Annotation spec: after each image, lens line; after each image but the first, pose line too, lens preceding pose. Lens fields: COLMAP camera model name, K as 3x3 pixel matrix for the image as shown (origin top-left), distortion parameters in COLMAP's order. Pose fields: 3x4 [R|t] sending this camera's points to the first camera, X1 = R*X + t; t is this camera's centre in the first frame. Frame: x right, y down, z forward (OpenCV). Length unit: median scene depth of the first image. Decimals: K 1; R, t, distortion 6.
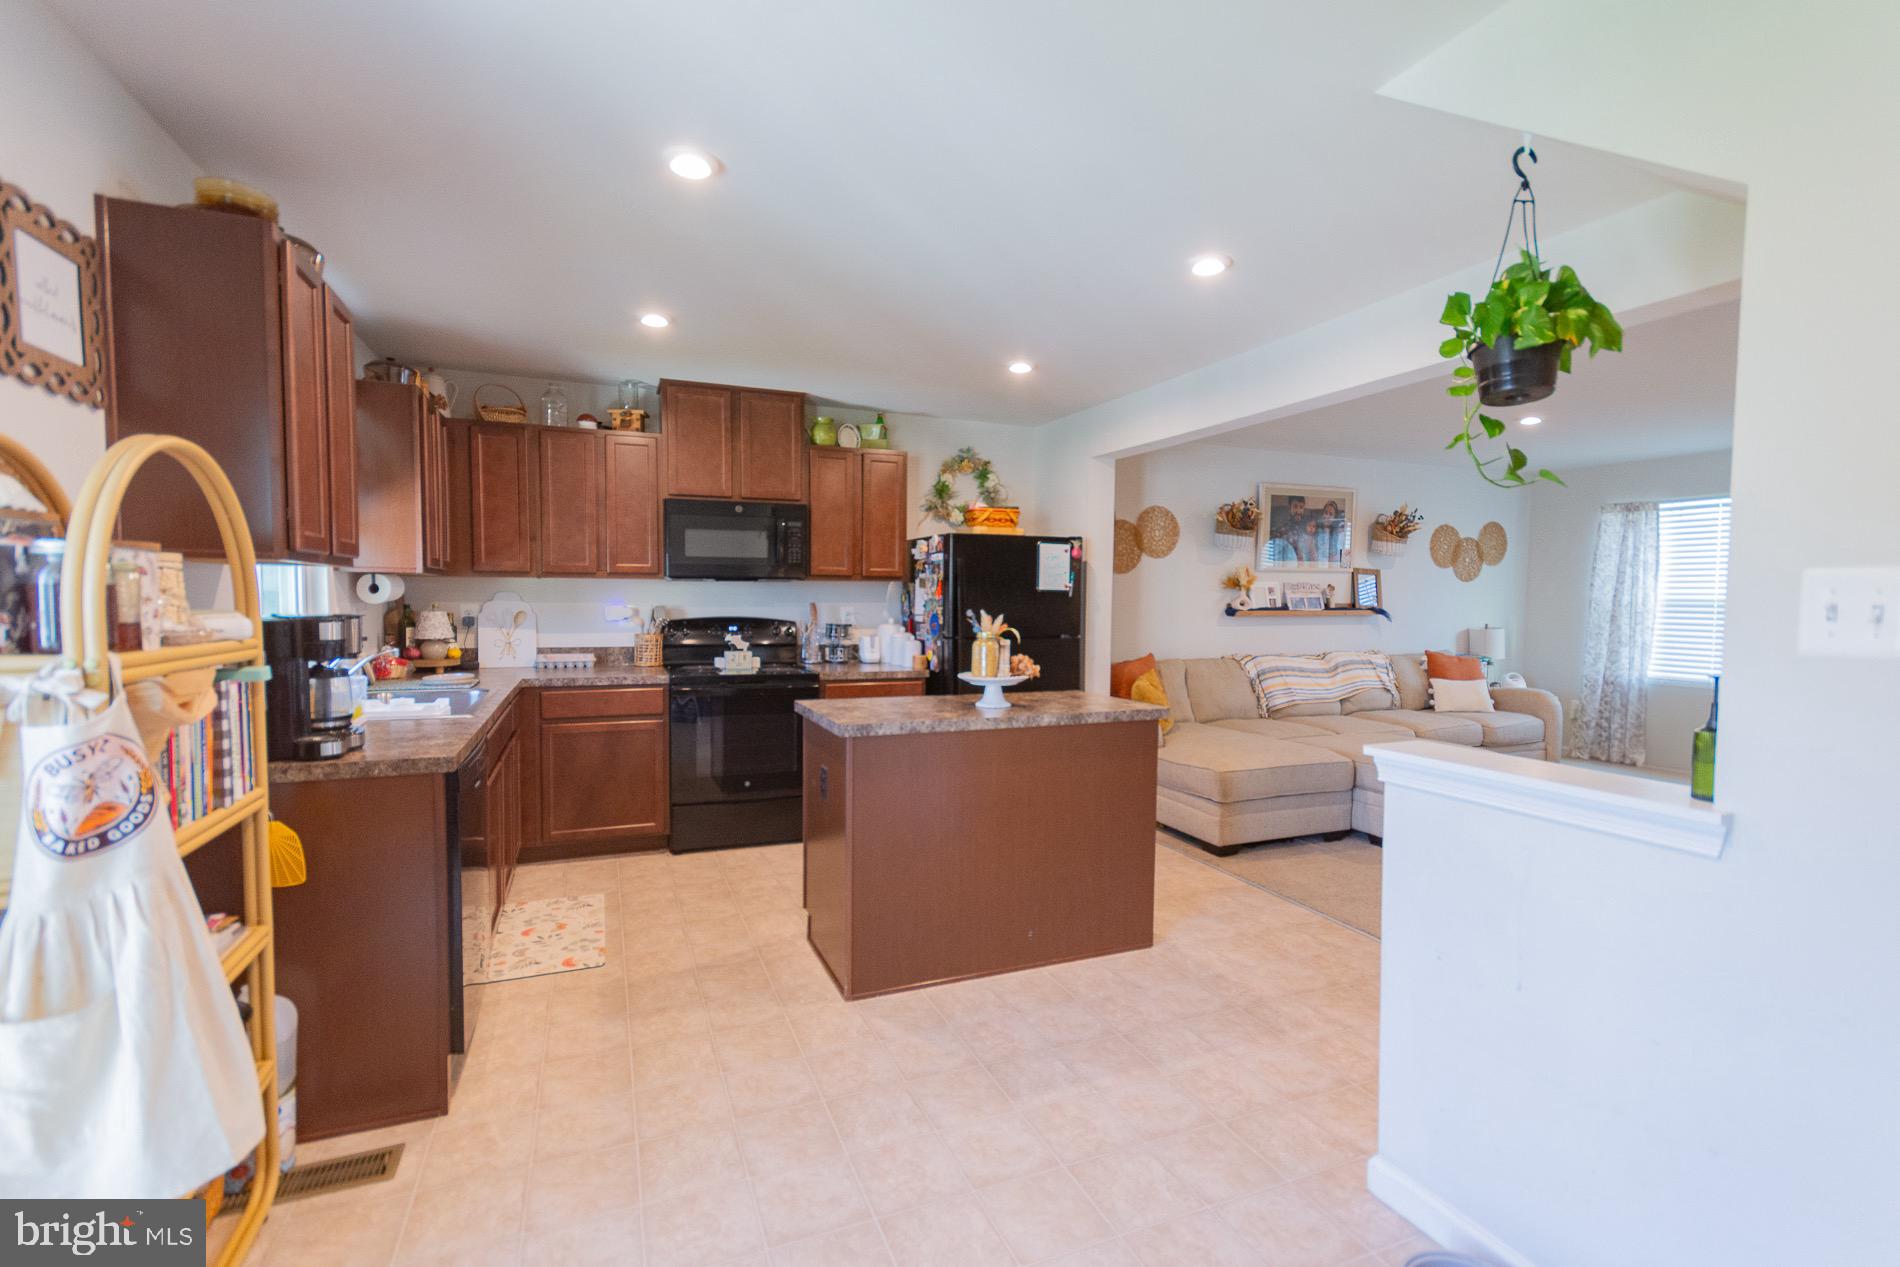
lens RADIAL K [[854.6, 0, 946.5], [0, 854.6, 642.9], [0, 0, 1]] dist [0.009016, 0.000124]
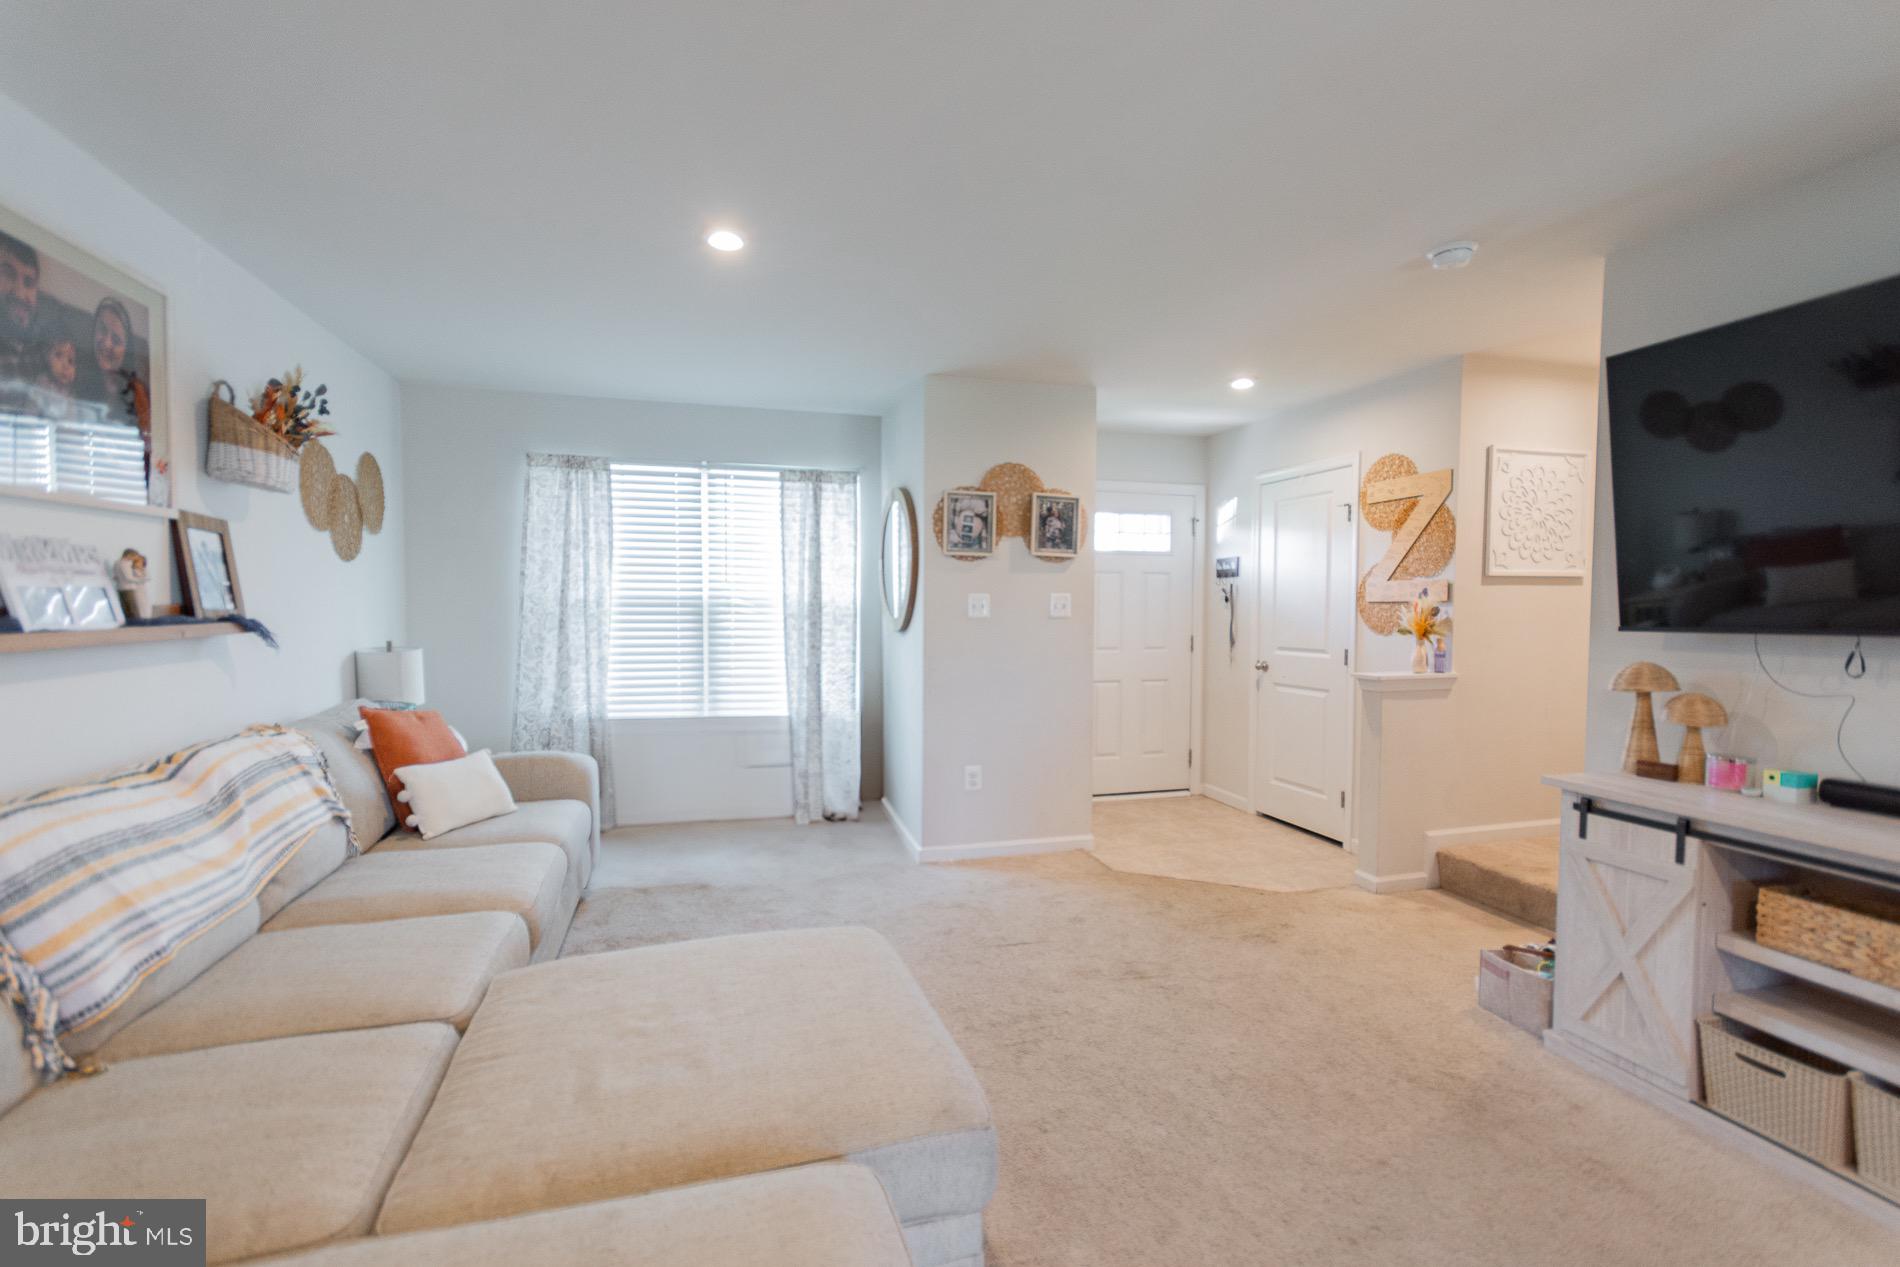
lens RADIAL K [[854.6, 0, 955.5], [0, 854.6, 641.3], [0, 0, 1]] dist [0.009016, 0.000124]
pose [[0.100987, -0.051048, 0.993577, 0.189491], [0.050088, 0.997677, 0.046168, -0.042525], [-0.993626, 0.045104, 0.103309, 0.863177]]
